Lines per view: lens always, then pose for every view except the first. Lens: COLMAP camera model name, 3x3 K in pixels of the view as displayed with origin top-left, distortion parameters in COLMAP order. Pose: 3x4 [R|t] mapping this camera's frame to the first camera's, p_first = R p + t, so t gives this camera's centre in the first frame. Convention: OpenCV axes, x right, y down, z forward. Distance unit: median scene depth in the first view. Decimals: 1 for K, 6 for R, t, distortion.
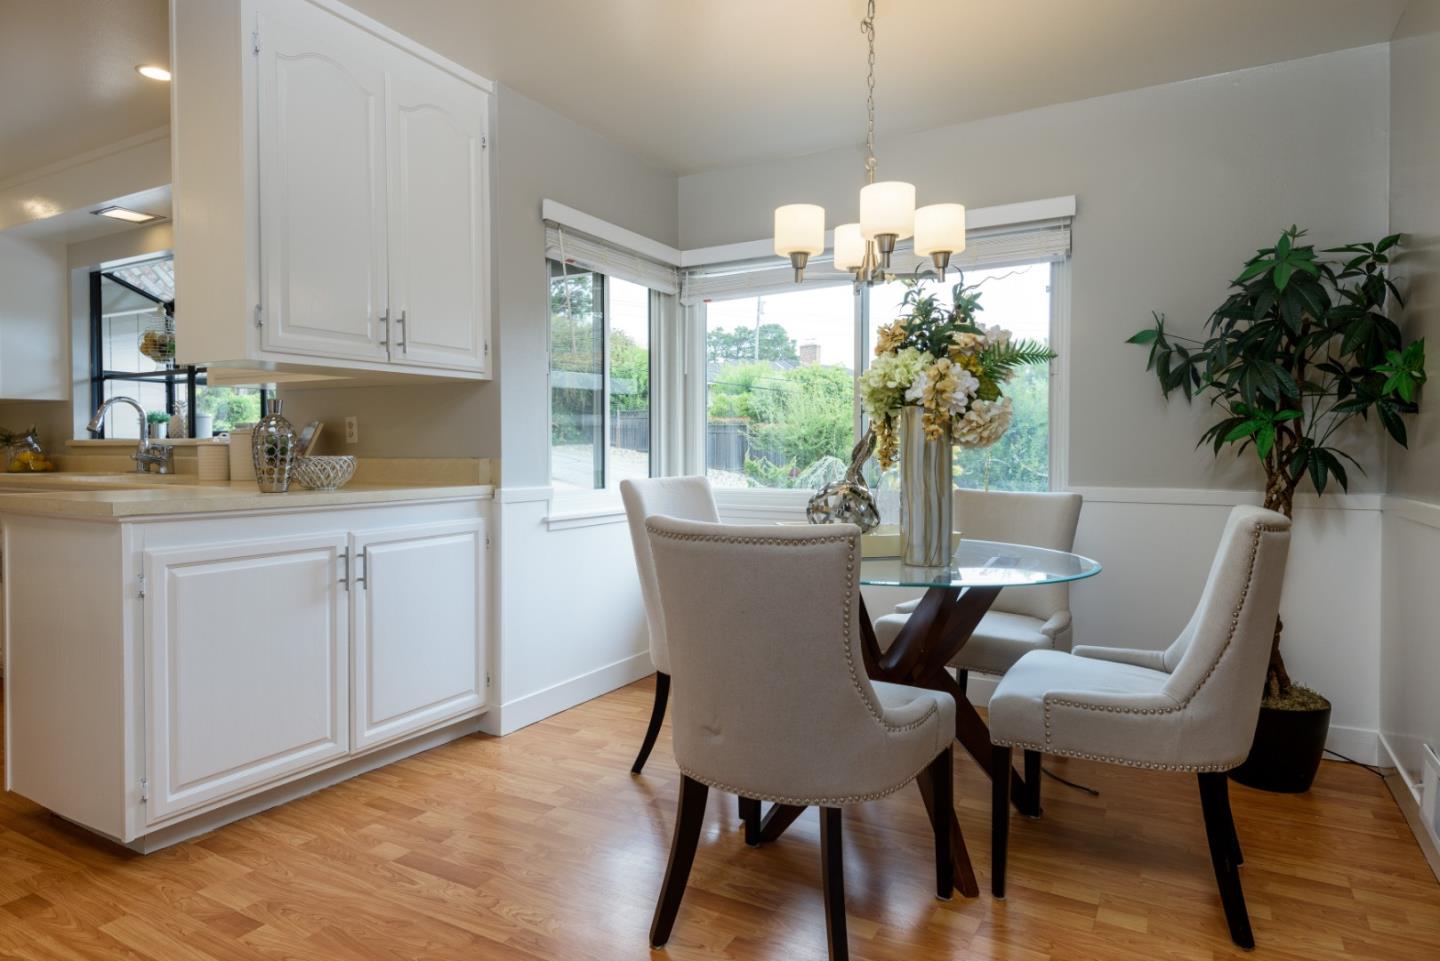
lens RADIAL K [[813.0, 0, 737.9], [0, 813.0, 460.5], [0, 0, 1]] dist [0.014403, -0.012627]
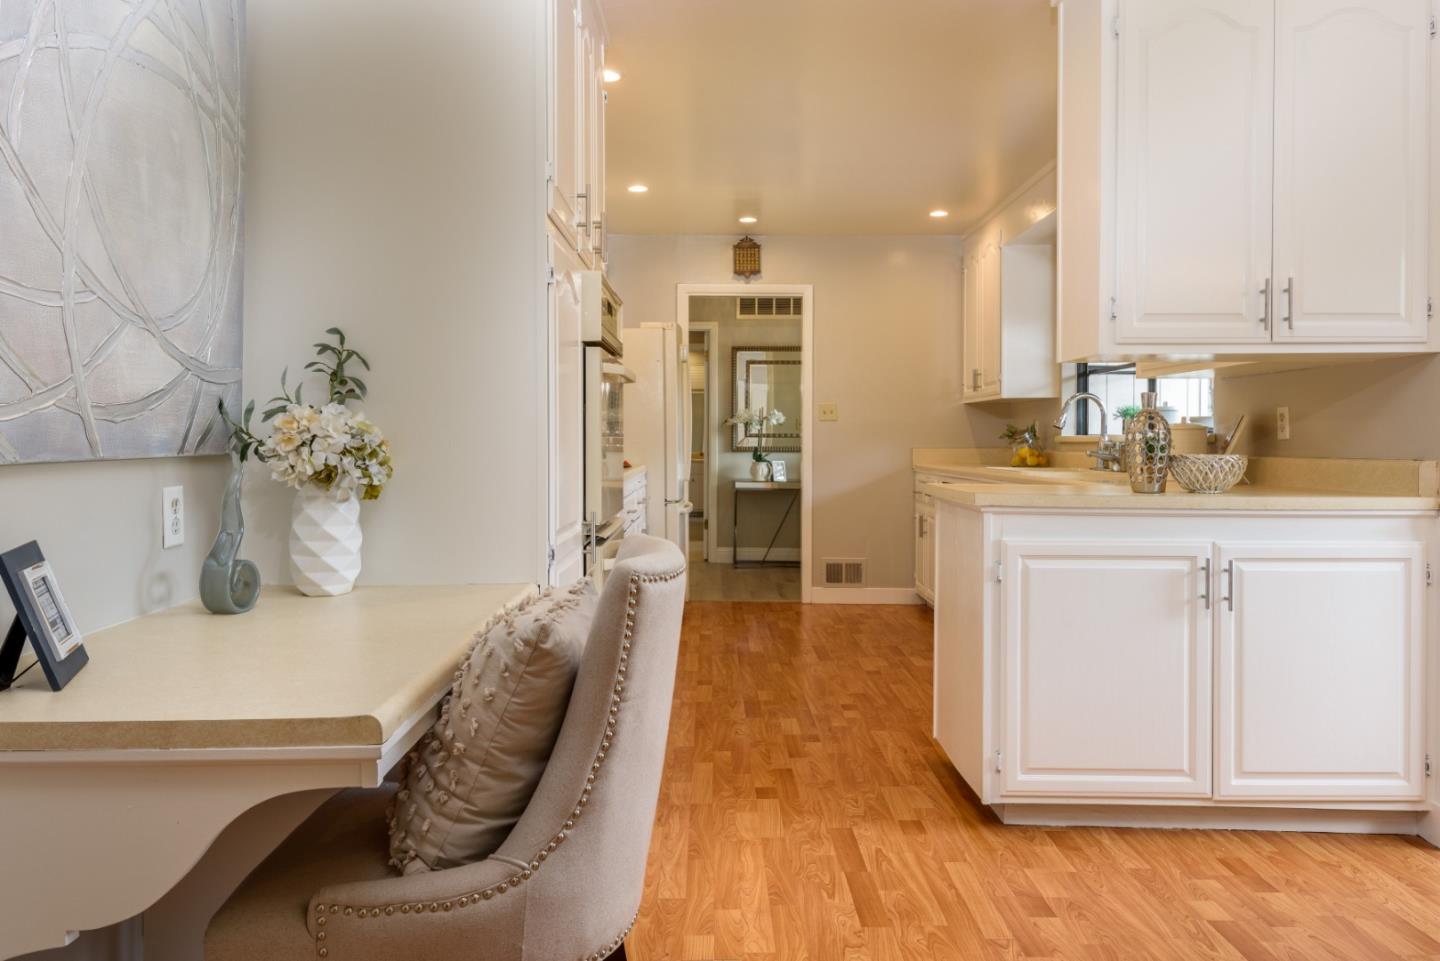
lens RADIAL K [[1019.6, 0, 722.5], [0, 1019.6, 442.4], [0, 0, 1]] dist [0.005106, -0.002219]
pose [[0.500551, 0.001842, -0.865705, 0.207387], [-0.016882, 0.999828, -0.007634, -0.001567], [0.865543, 0.018435, 0.500496, -0.000908]]
